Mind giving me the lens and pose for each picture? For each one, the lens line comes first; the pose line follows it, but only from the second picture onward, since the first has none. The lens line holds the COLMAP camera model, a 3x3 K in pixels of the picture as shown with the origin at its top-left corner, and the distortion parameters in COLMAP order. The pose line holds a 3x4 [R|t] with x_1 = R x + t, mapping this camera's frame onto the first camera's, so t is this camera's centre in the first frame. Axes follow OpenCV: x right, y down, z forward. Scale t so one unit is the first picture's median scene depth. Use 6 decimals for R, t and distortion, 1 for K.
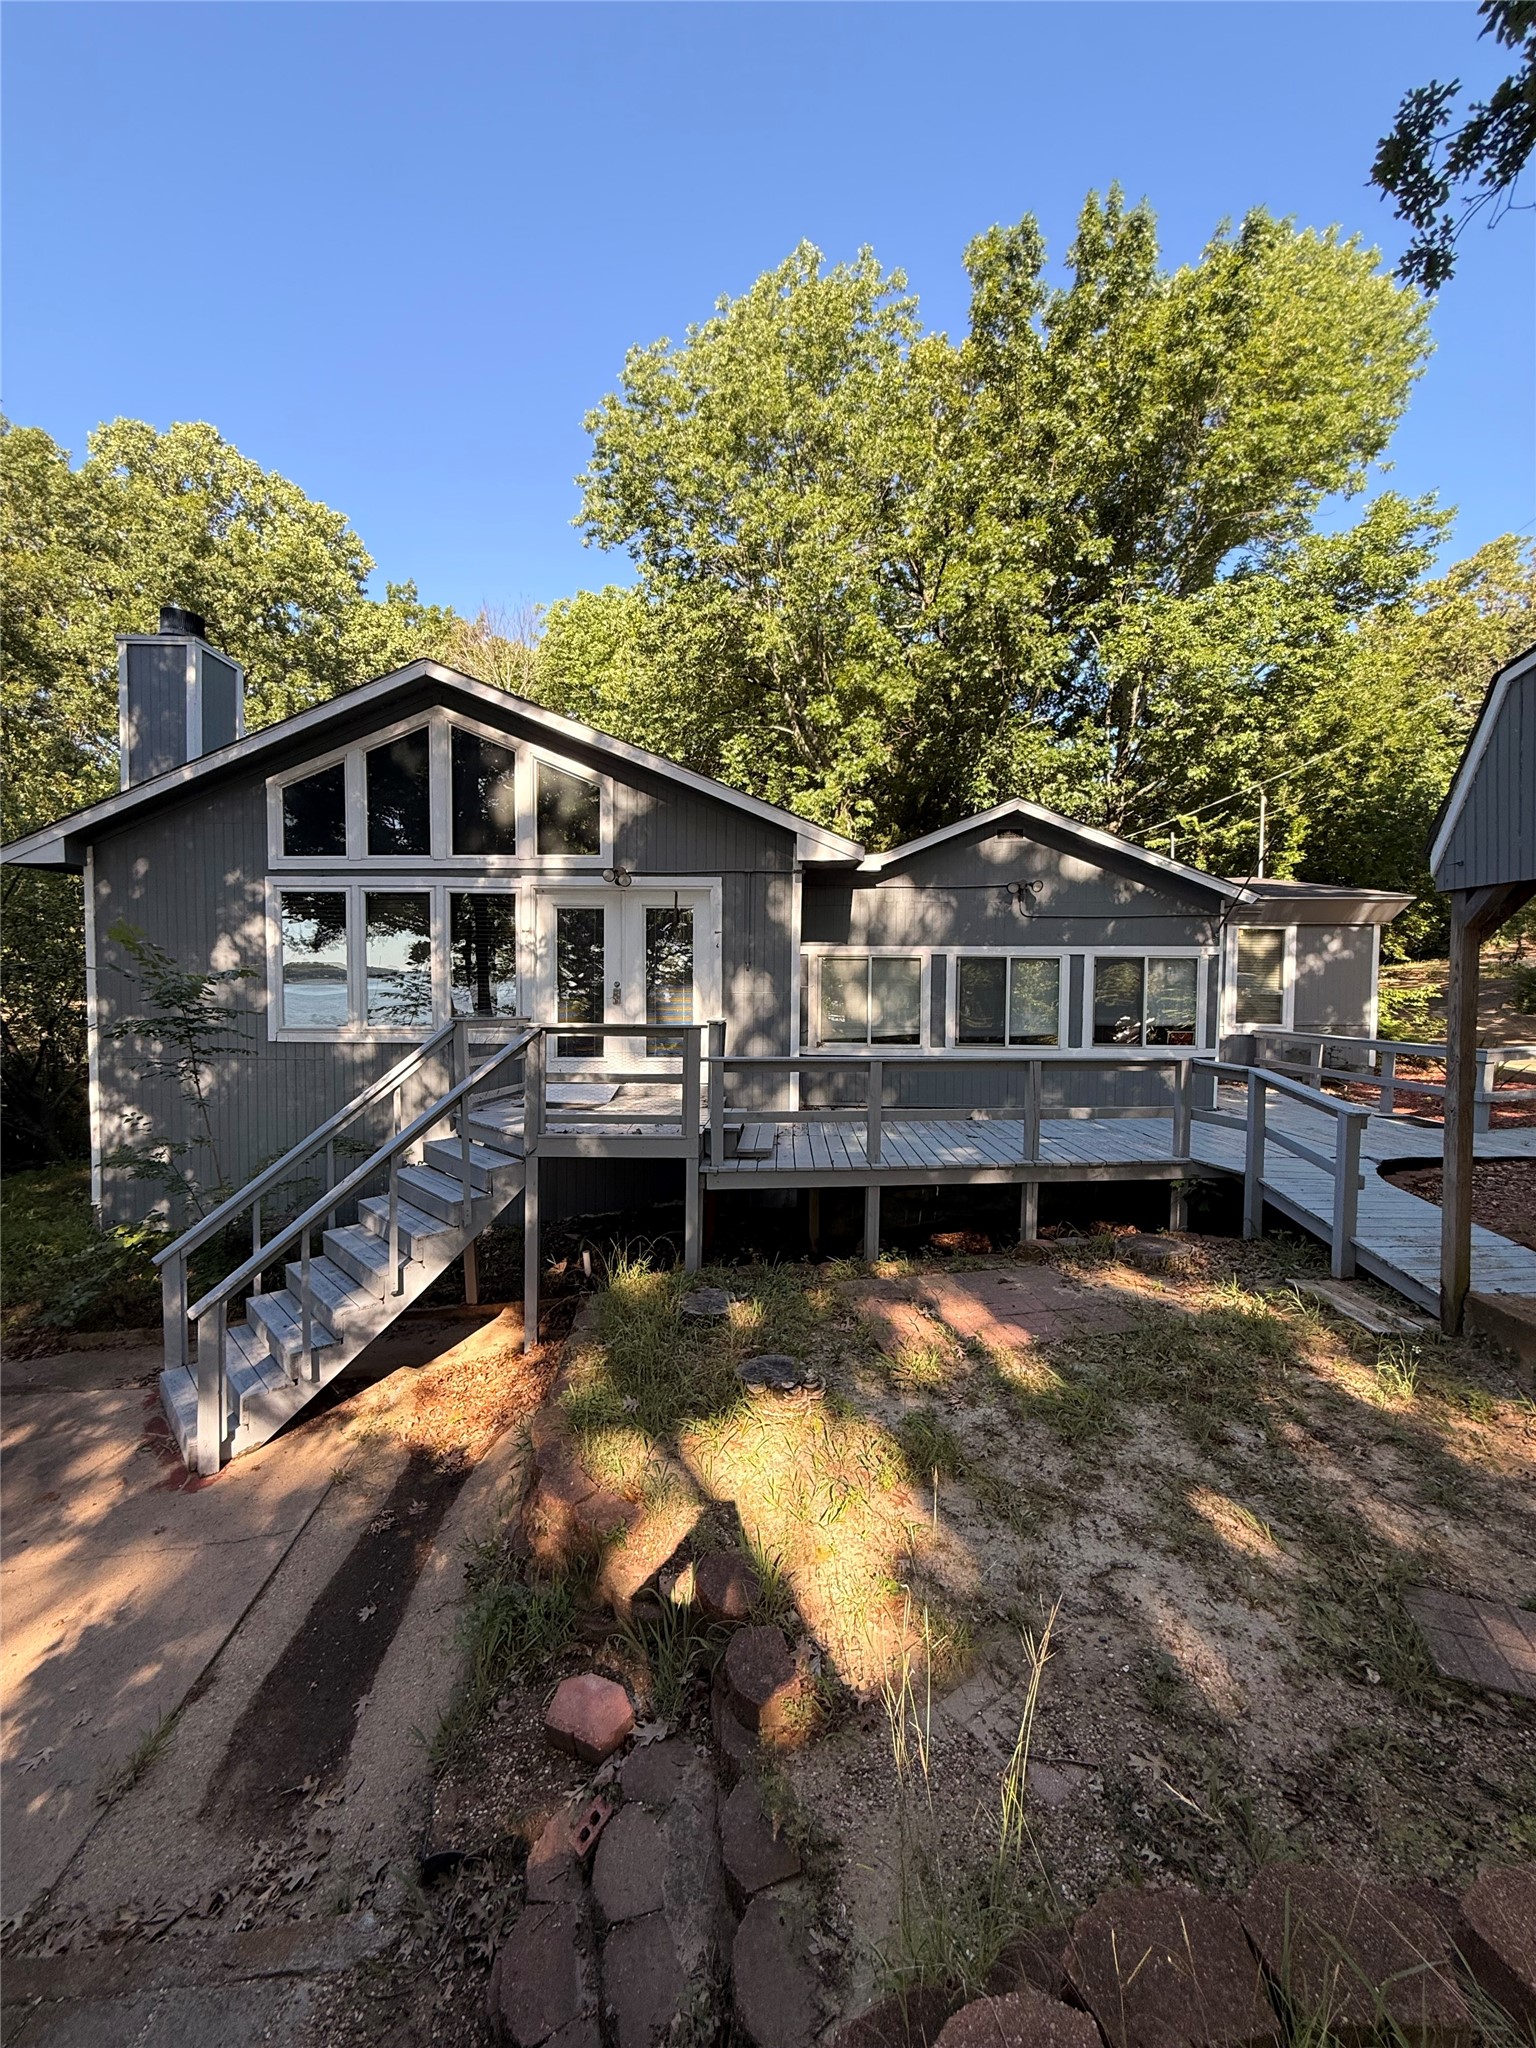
lens RADIAL K [[831.8, 0, 768.1], [0, 831.8, 1029.2], [0, 0, 1]] dist [-0.000435, -0.000157]
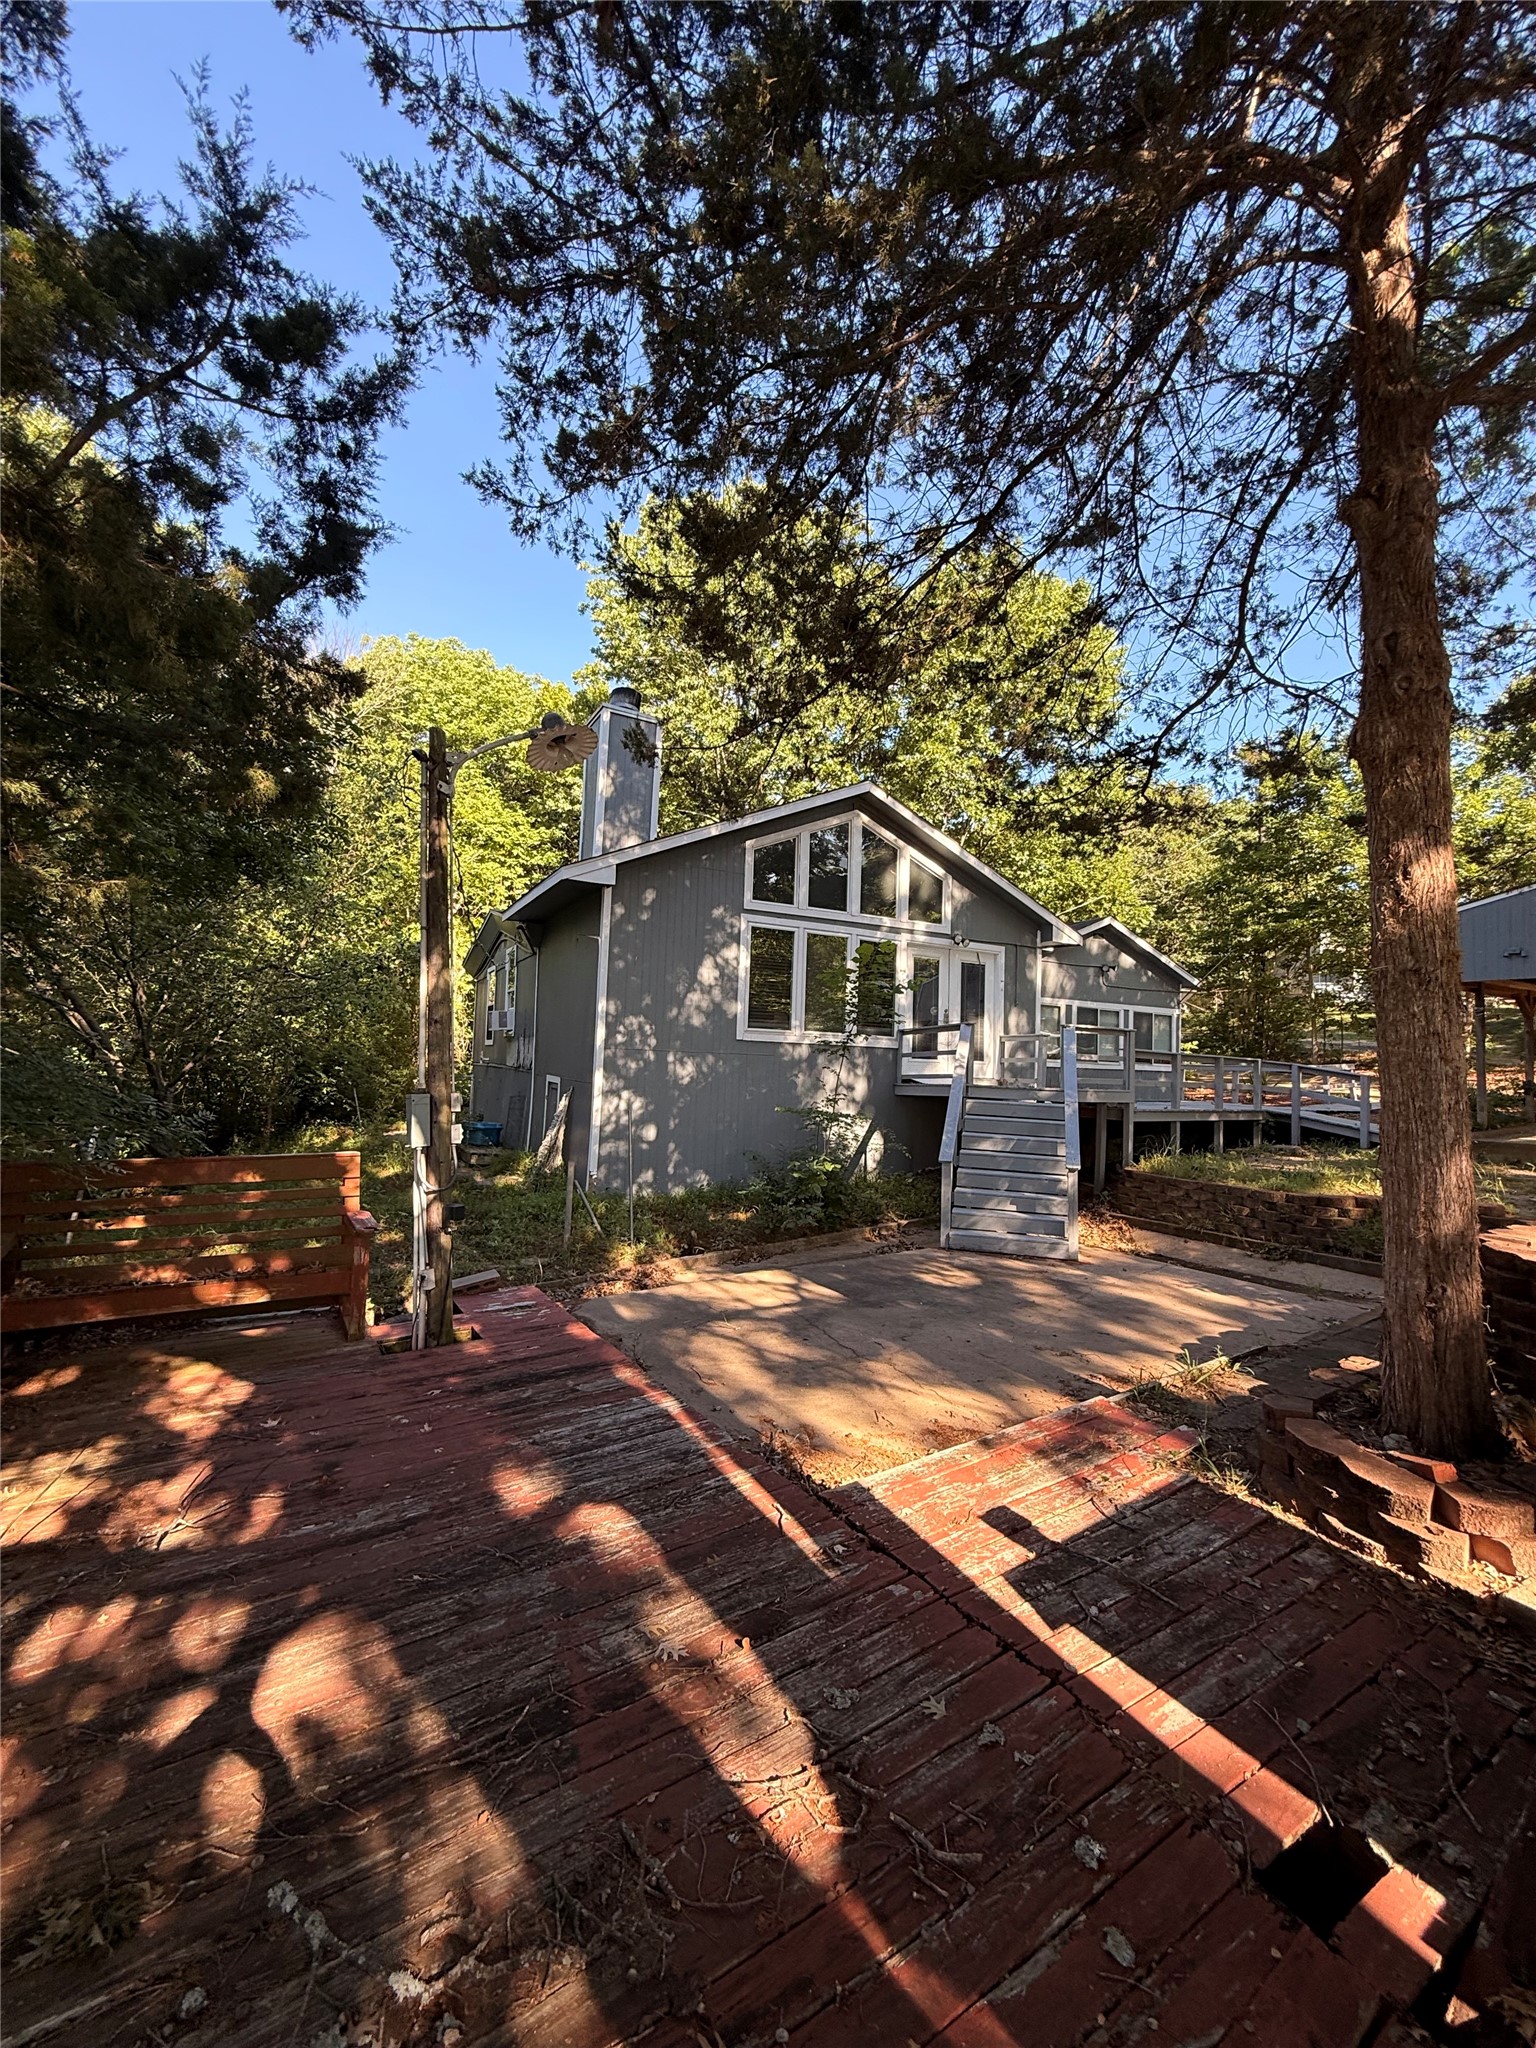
lens RADIAL K [[831.8, 0, 768.1], [0, 831.8, 1029.2], [0, 0, 1]] dist [-0.000435, -0.000157]
pose [[0.873270, 0.044556, 0.485196, -1.192712], [0.000273, 0.995765, -0.091934, 0.116929], [-0.487237, 0.080416, 0.869559, -0.144911]]
